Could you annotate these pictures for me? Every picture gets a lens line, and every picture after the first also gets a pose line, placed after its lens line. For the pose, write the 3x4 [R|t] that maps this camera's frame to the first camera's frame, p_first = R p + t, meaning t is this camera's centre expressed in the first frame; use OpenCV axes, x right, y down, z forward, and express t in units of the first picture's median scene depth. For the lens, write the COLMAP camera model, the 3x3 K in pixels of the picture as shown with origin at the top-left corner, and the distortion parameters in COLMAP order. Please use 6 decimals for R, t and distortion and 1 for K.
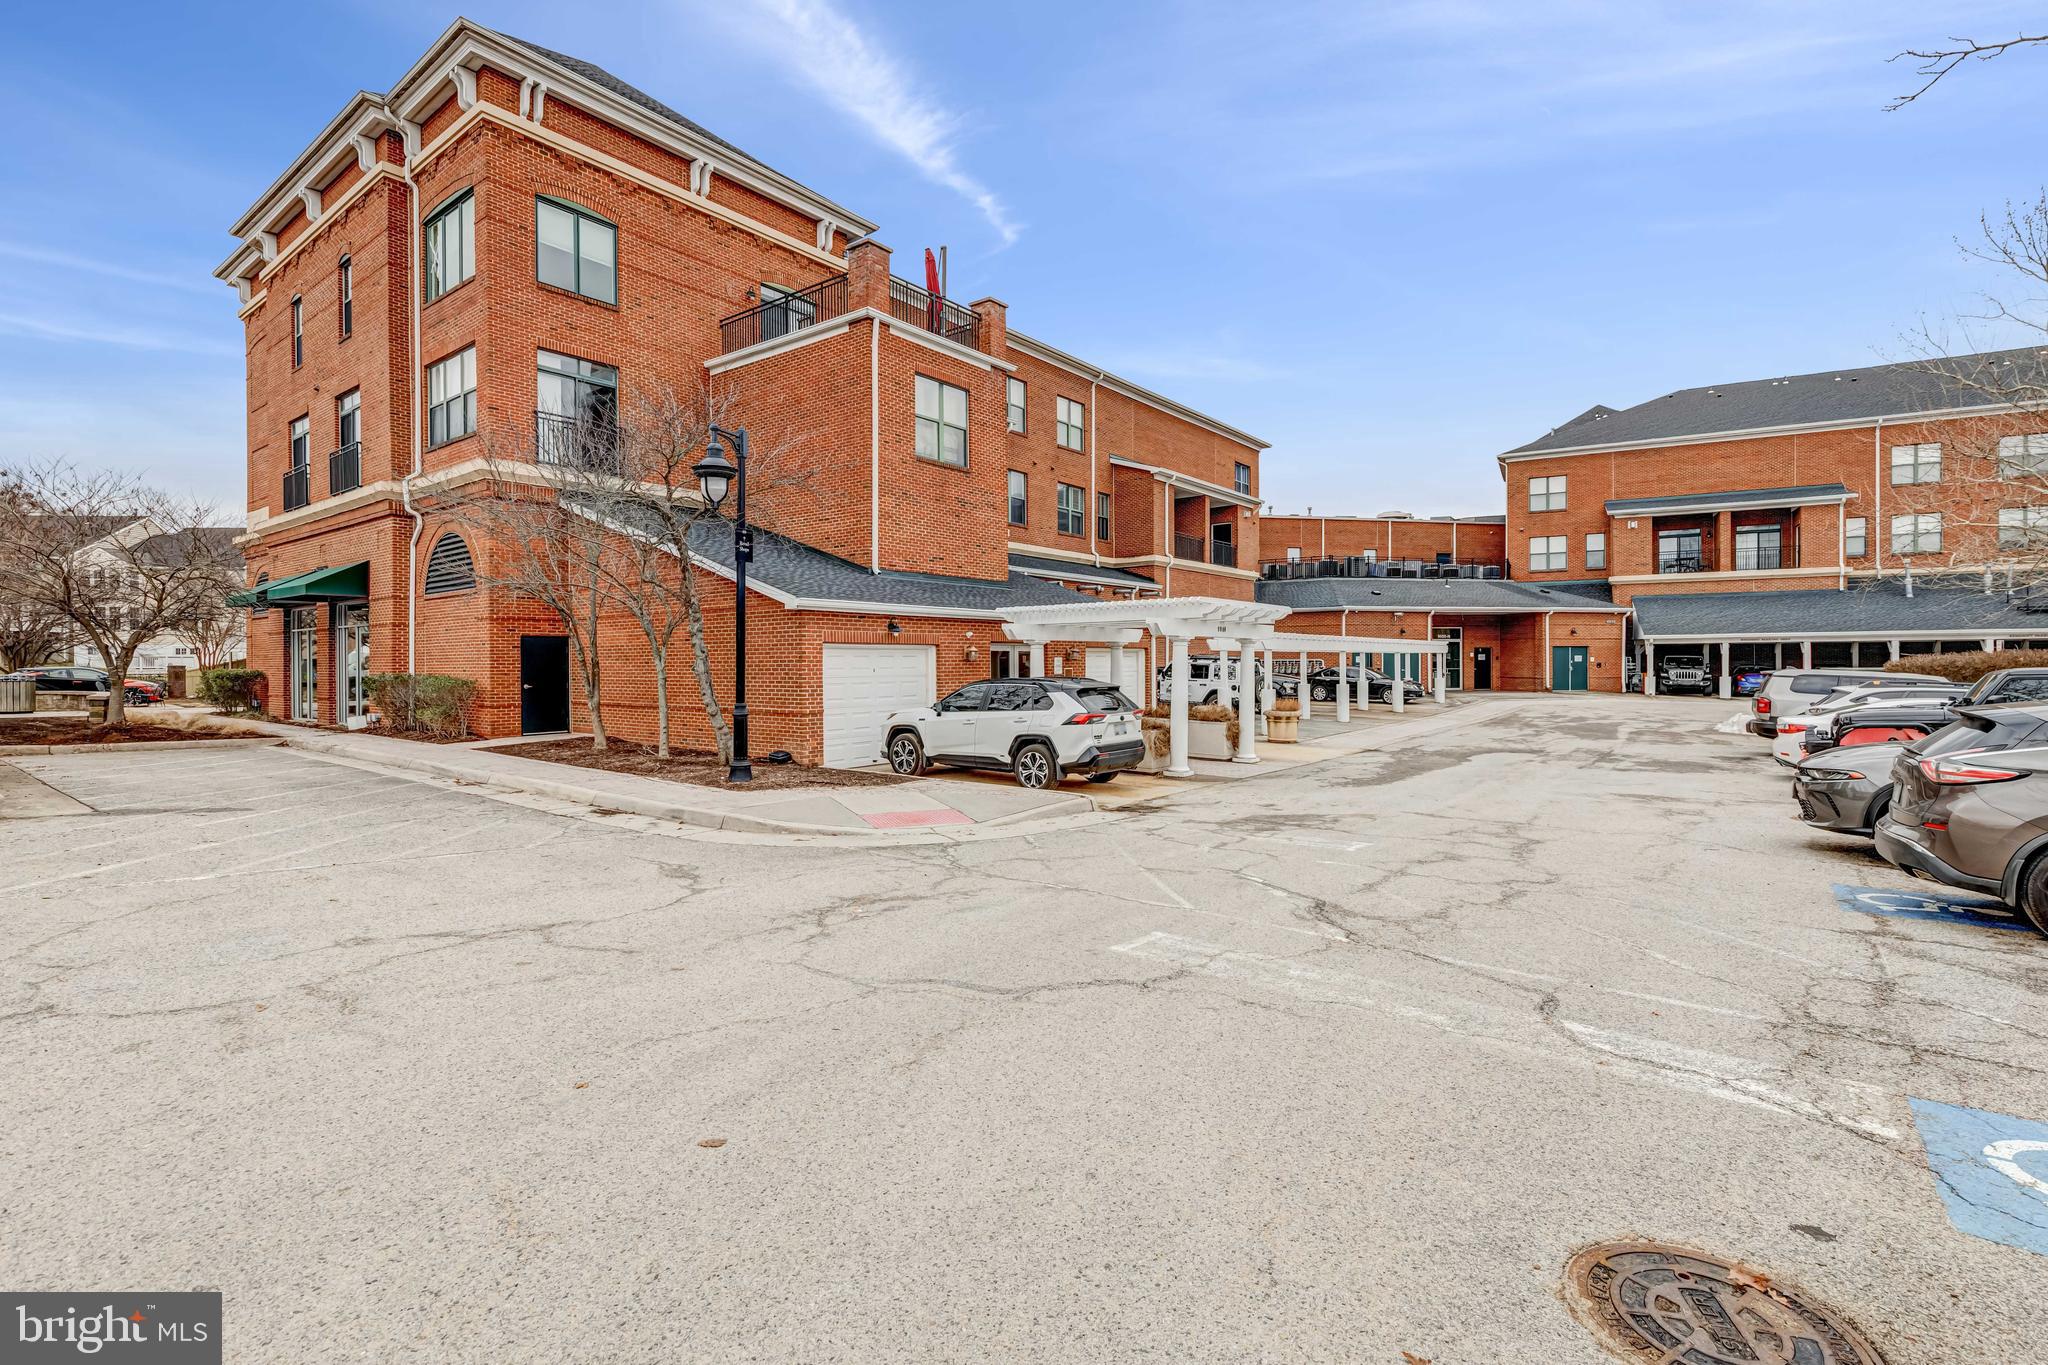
lens RADIAL K [[916.4, 0, 1033.8], [0, 916.4, 661.1], [0, 0, 1]] dist [0.001426, -0.000497]
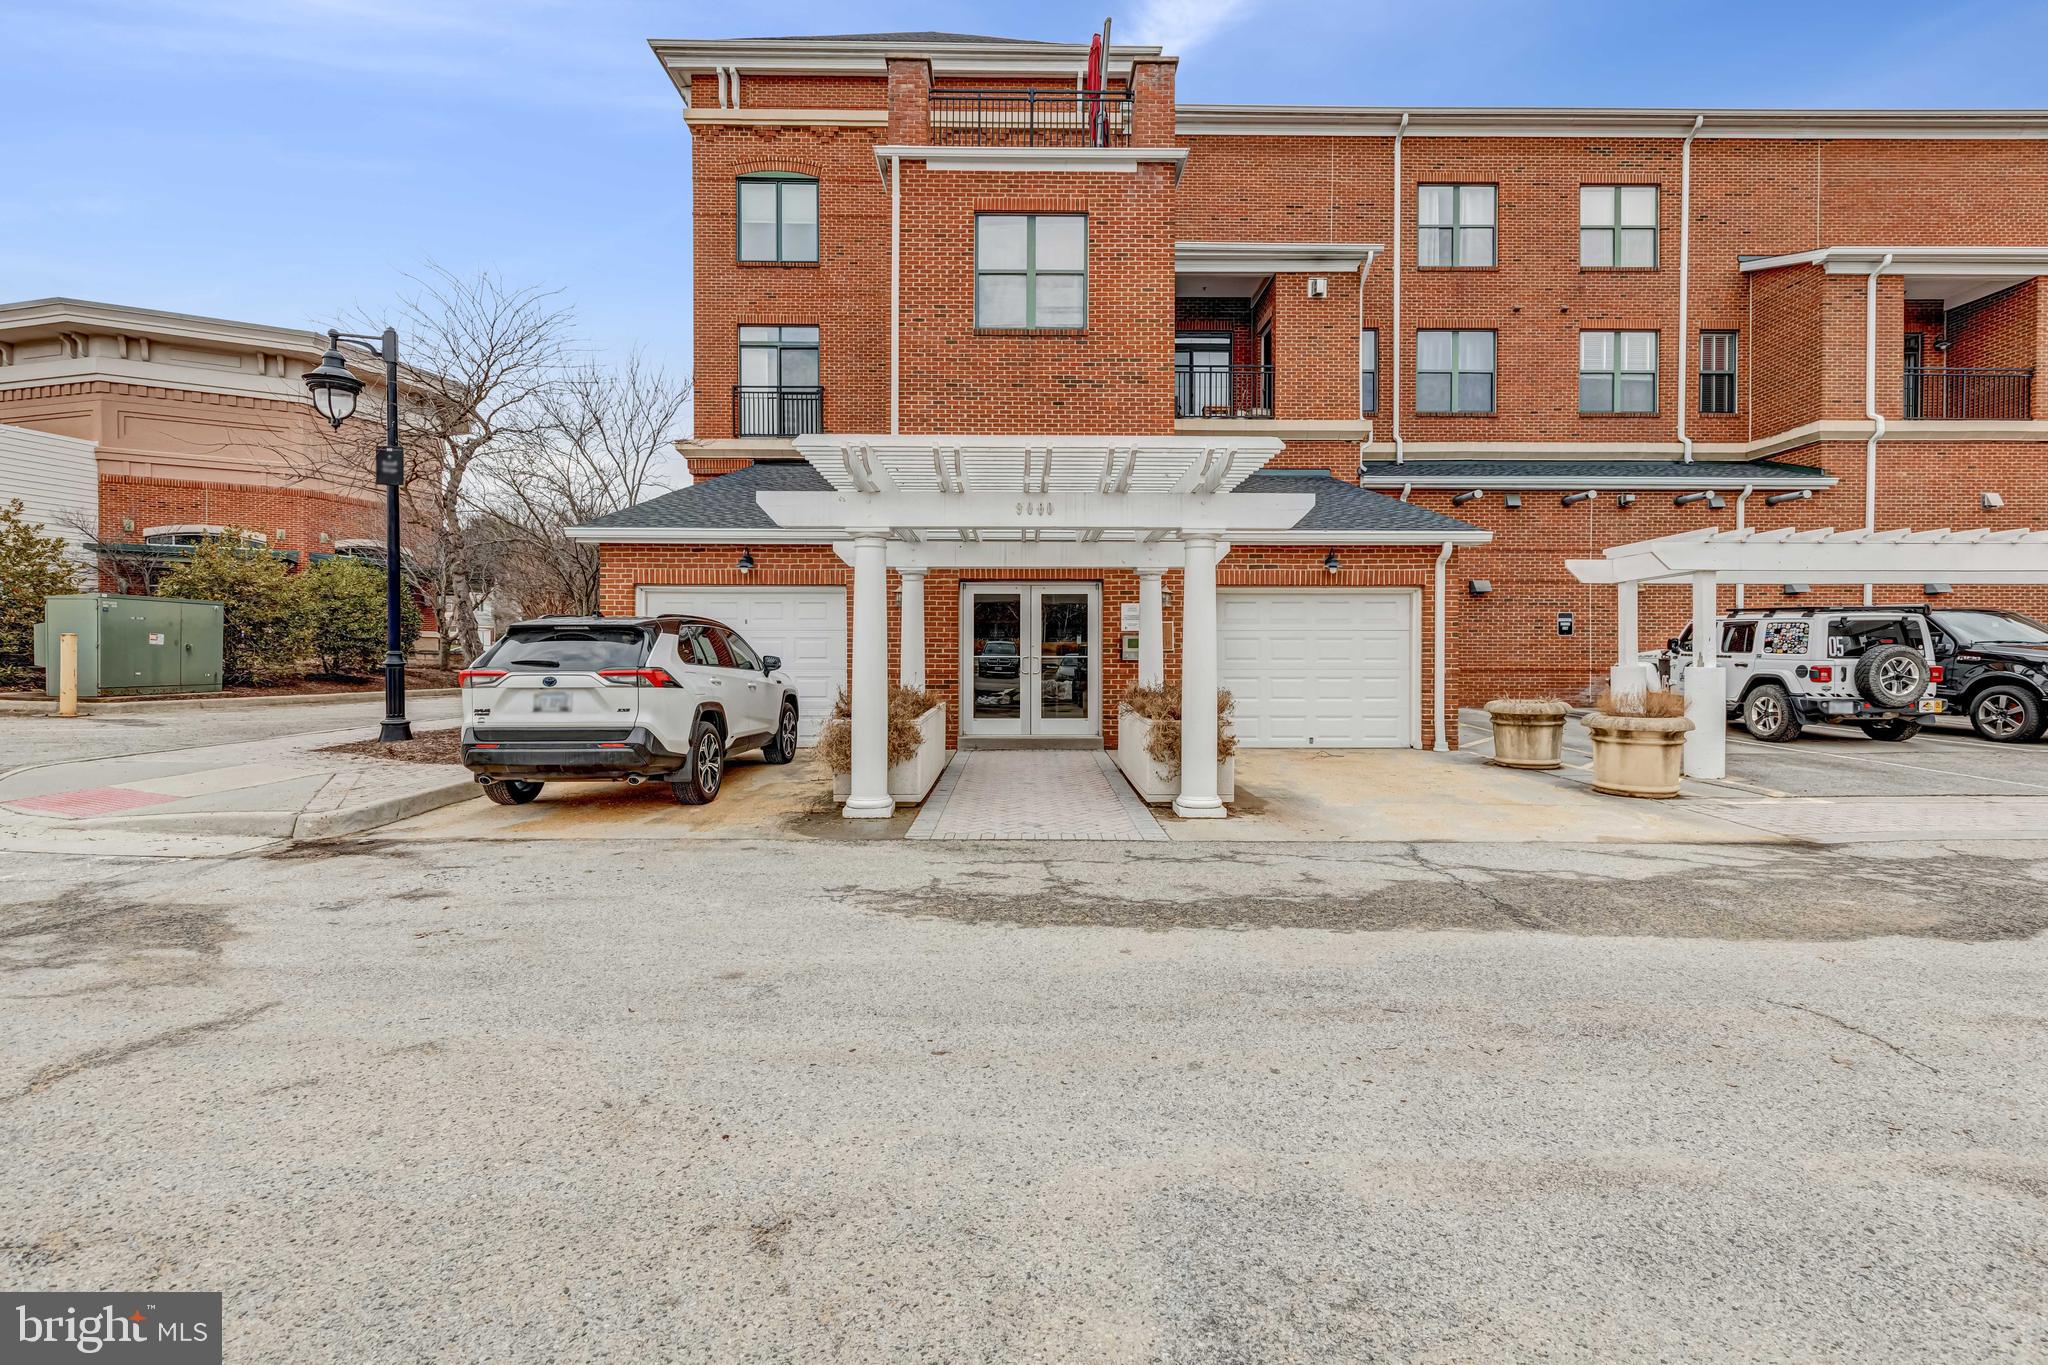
lens RADIAL K [[916.4, 0, 1033.8], [0, 916.4, 661.1], [0, 0, 1]] dist [0.001426, -0.000497]
pose [[0.625000, 0.003418, -0.780618, 0.325447], [-0.002063, 0.999994, 0.002727, 0.023366], [0.780622, -0.000094, 0.625003, 0.418396]]
